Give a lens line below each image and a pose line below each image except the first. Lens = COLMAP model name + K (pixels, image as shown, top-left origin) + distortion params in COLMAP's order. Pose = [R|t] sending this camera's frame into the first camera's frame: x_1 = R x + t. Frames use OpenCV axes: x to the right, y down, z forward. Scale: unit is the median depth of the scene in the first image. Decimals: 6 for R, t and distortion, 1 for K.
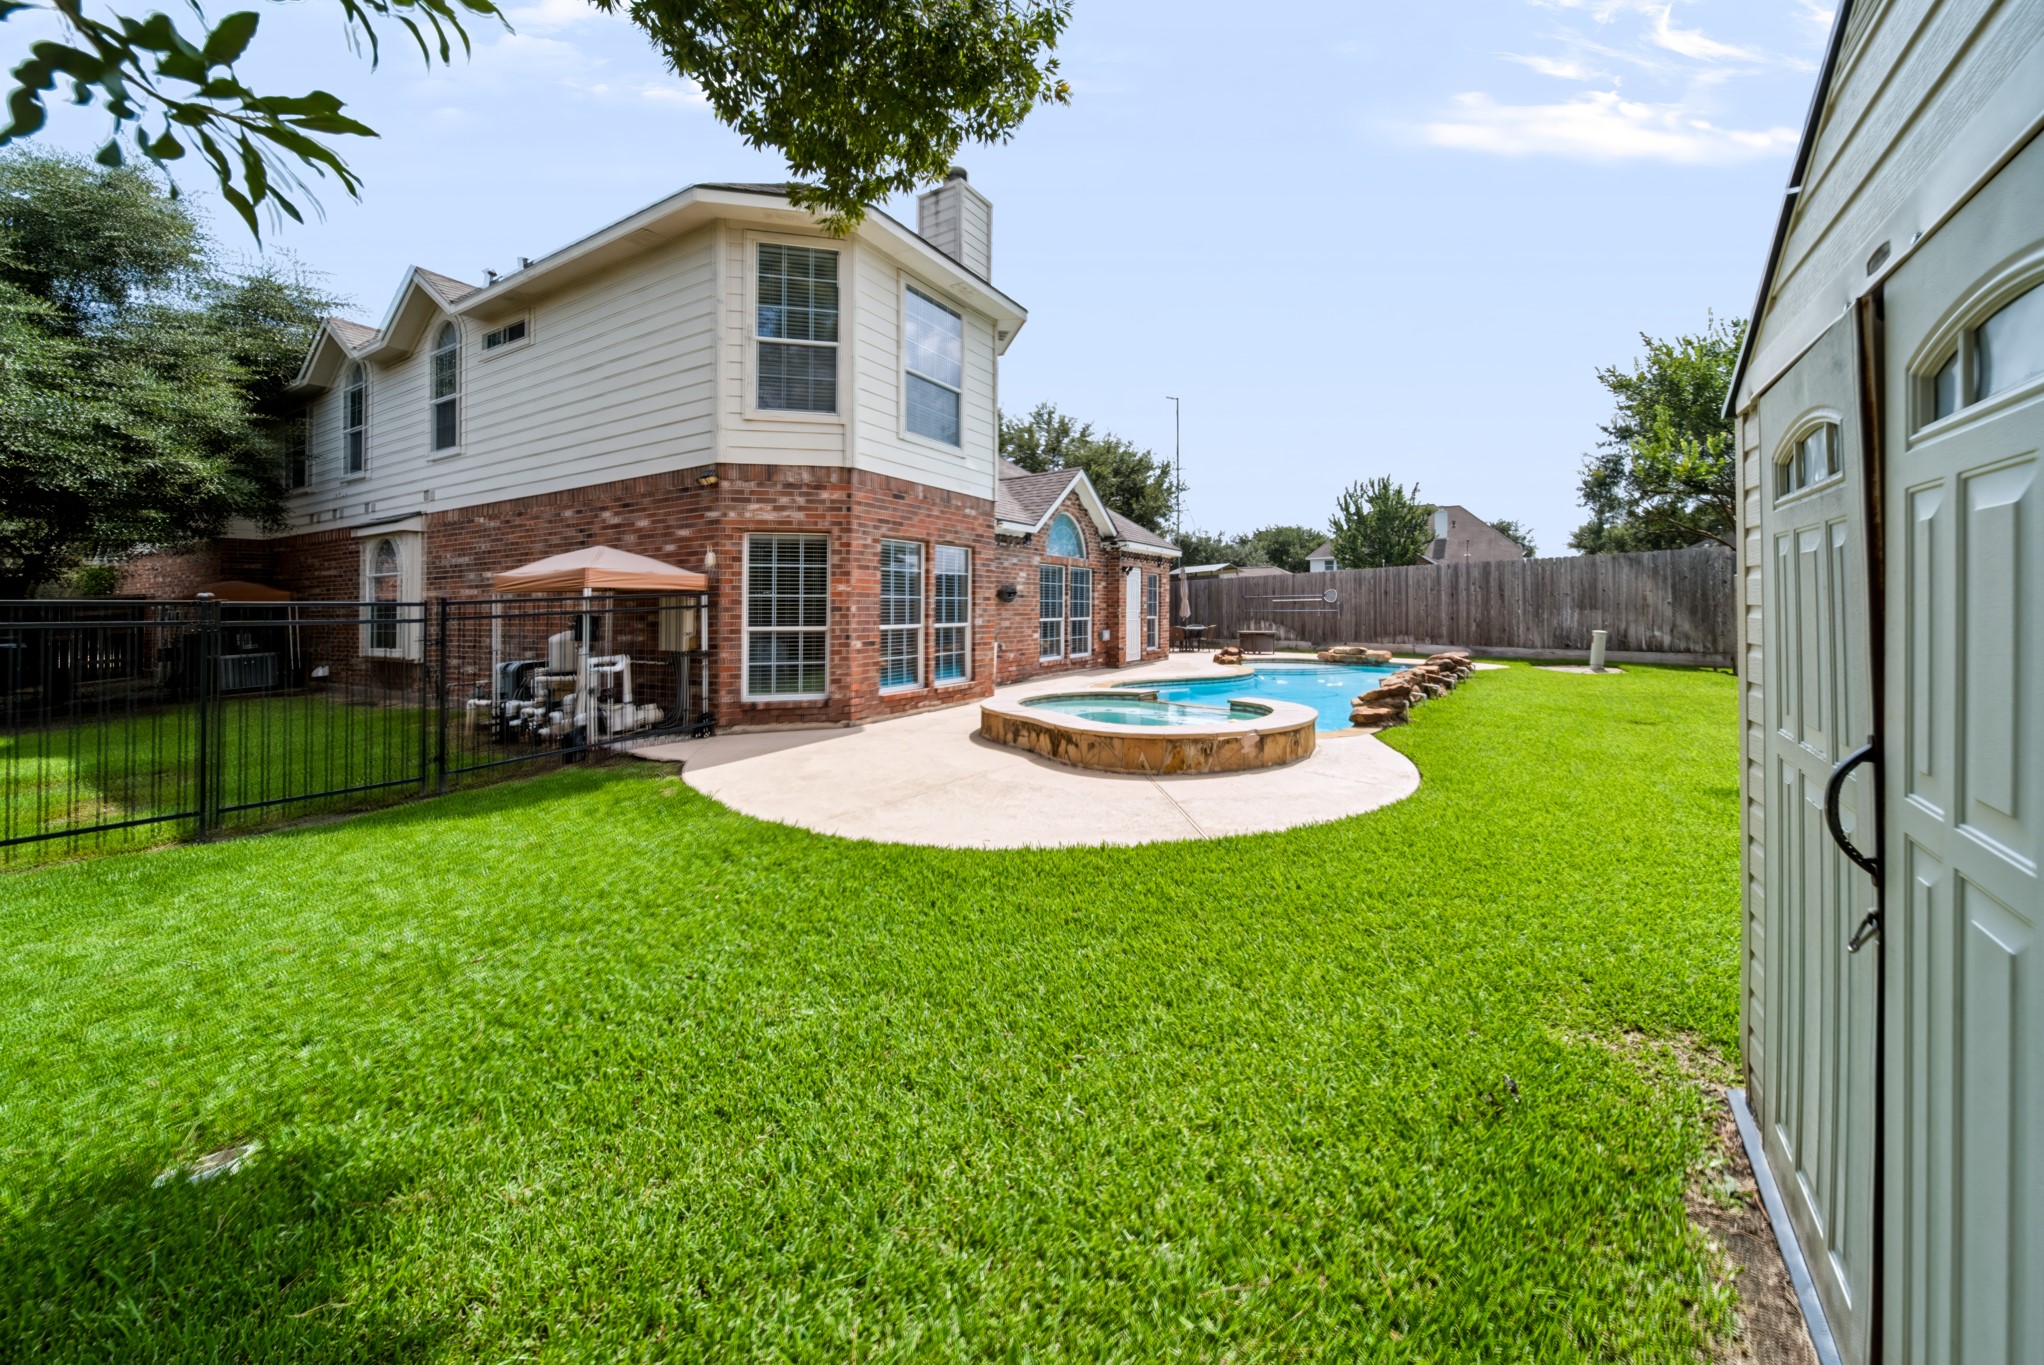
lens RADIAL K [[759.4, 0, 1014.9], [0, 759.4, 604.8], [0, 0, 1]] dist [-0.000263, -0.000025]
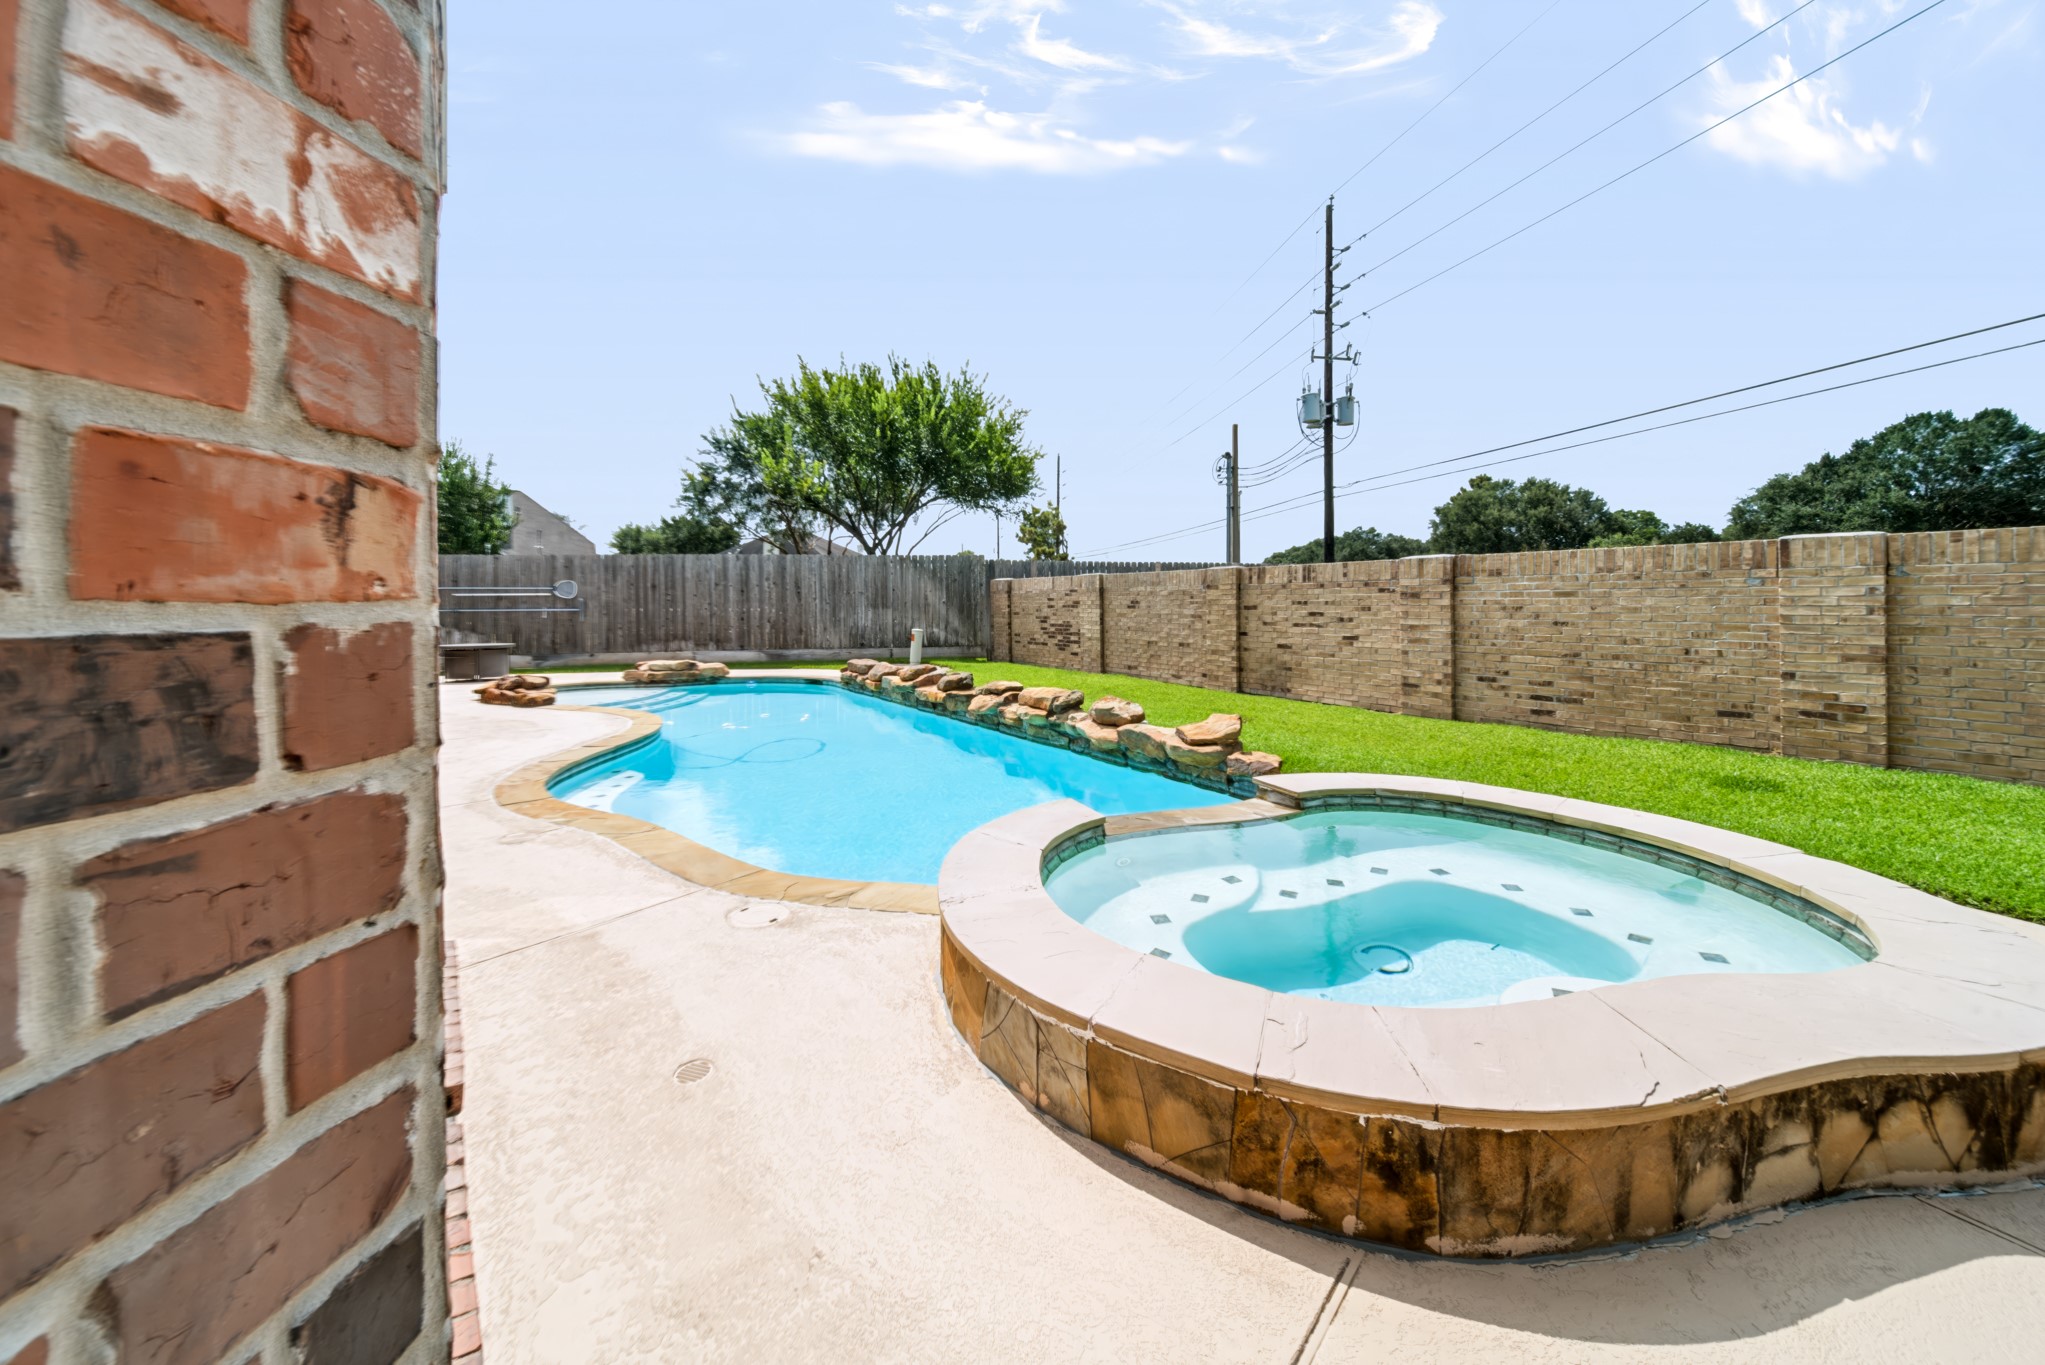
lens RADIAL K [[746.1, 0, 1026.3], [0, 746.1, 624.3], [0, 0, 1]] dist [0.001625, -0.000023]
pose [[0.348190, -0.022319, 0.937158, -0.242116], [-0.006413, 0.999636, 0.026190, 0.000202], [-0.937402, -0.015130, 0.347920, 0.963800]]
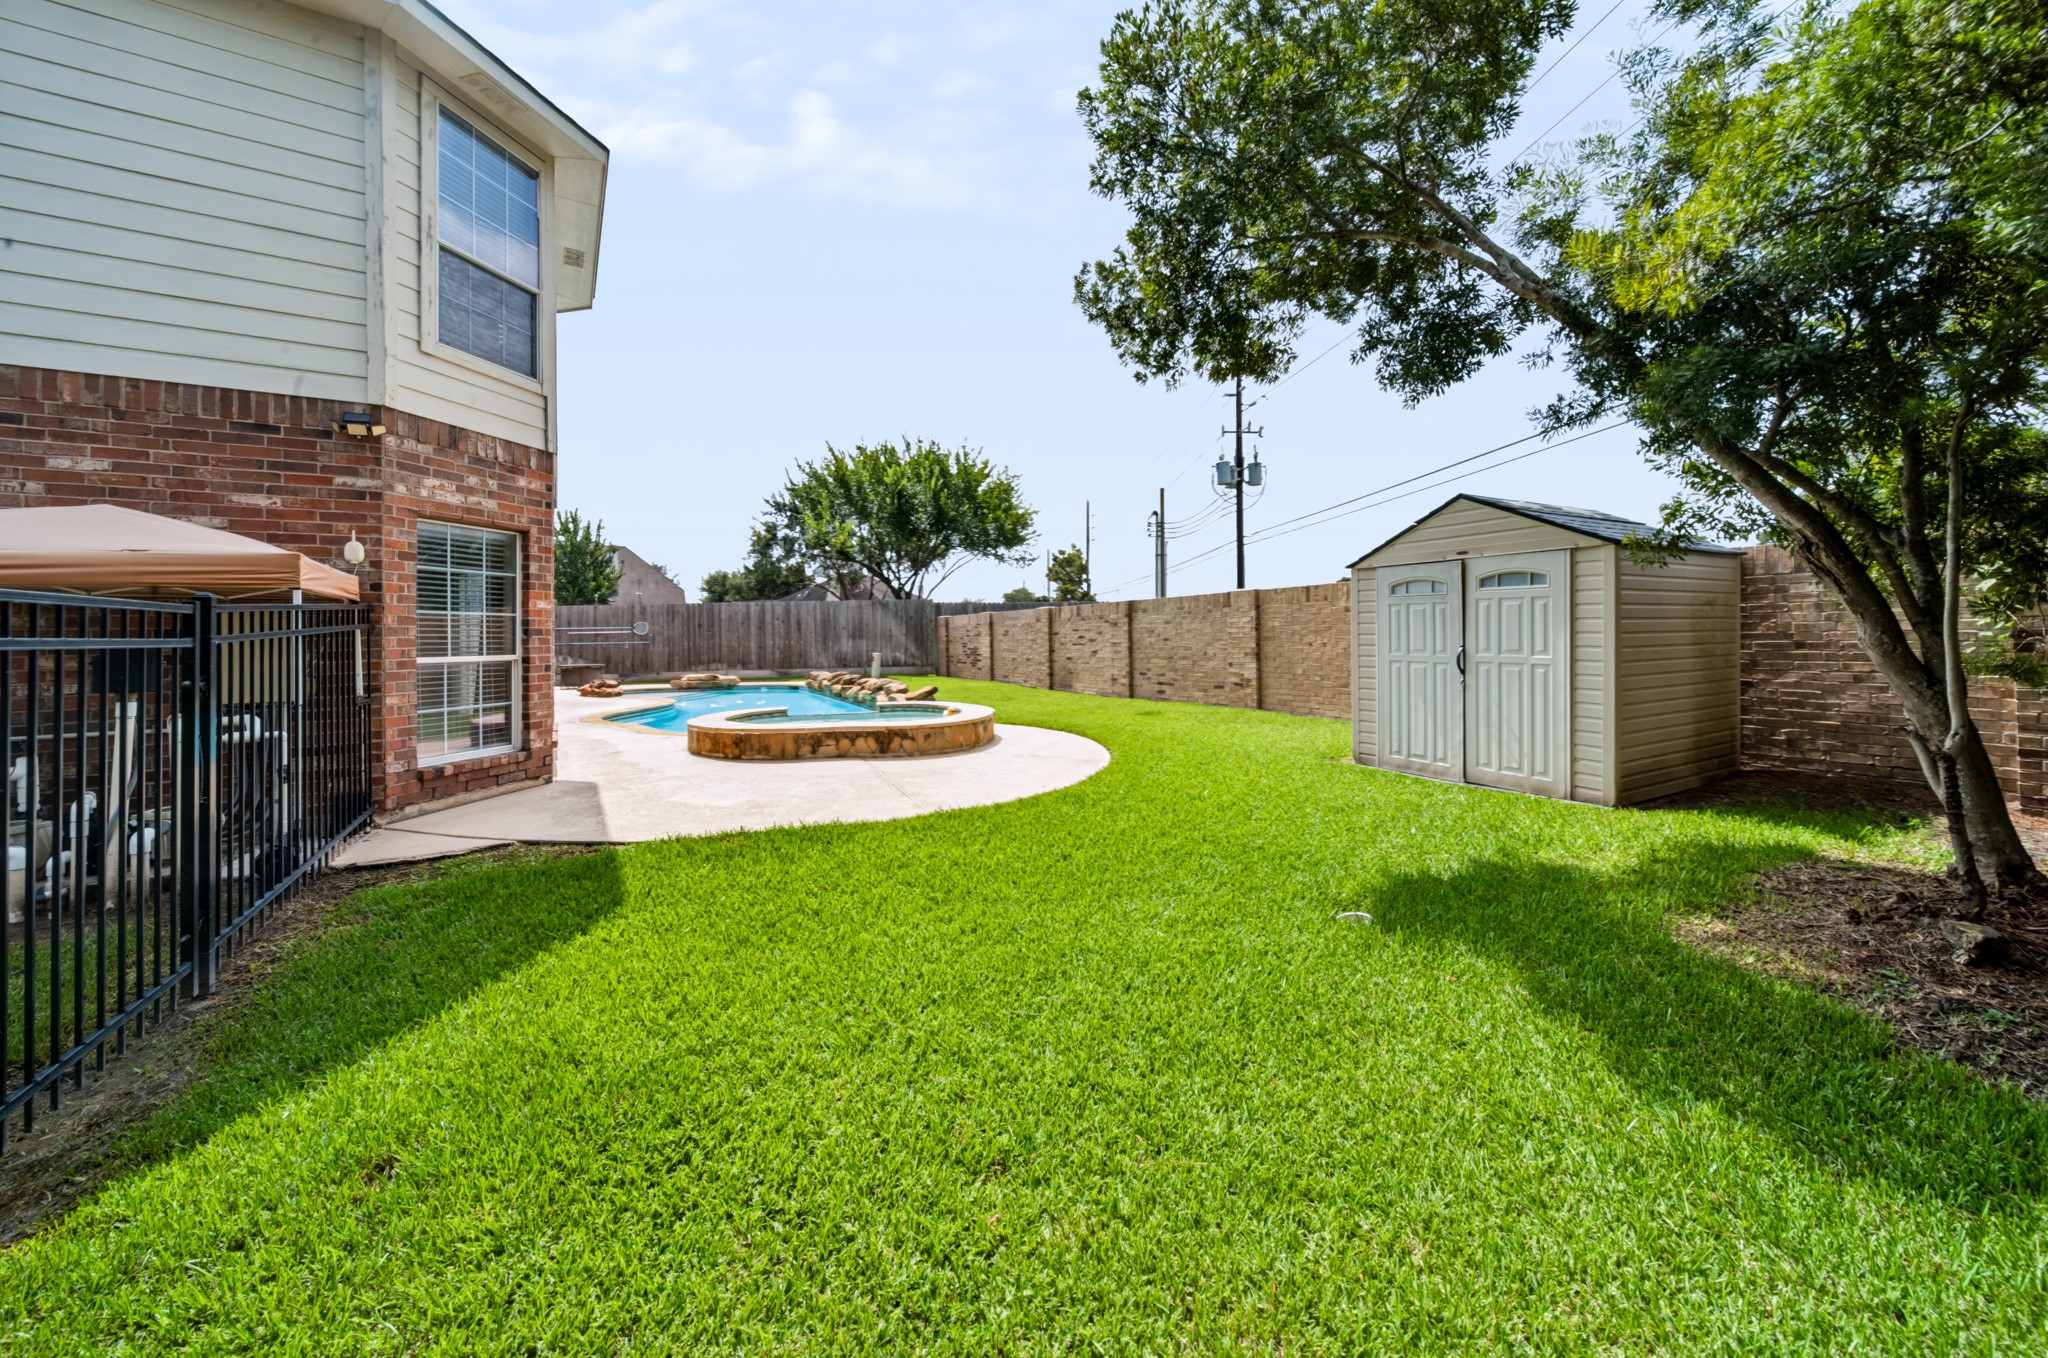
lens RADIAL K [[736.0, 0, 1042.5], [0, 736.0, 645.5], [0, 0, 1]] dist [-0.000593, -0.001411]
pose [[0.428975, -0.011404, 0.903245, -0.690765], [0.006401, 0.999934, 0.009585, 0.015193], [-0.903294, 0.001670, 0.429019, 0.212773]]
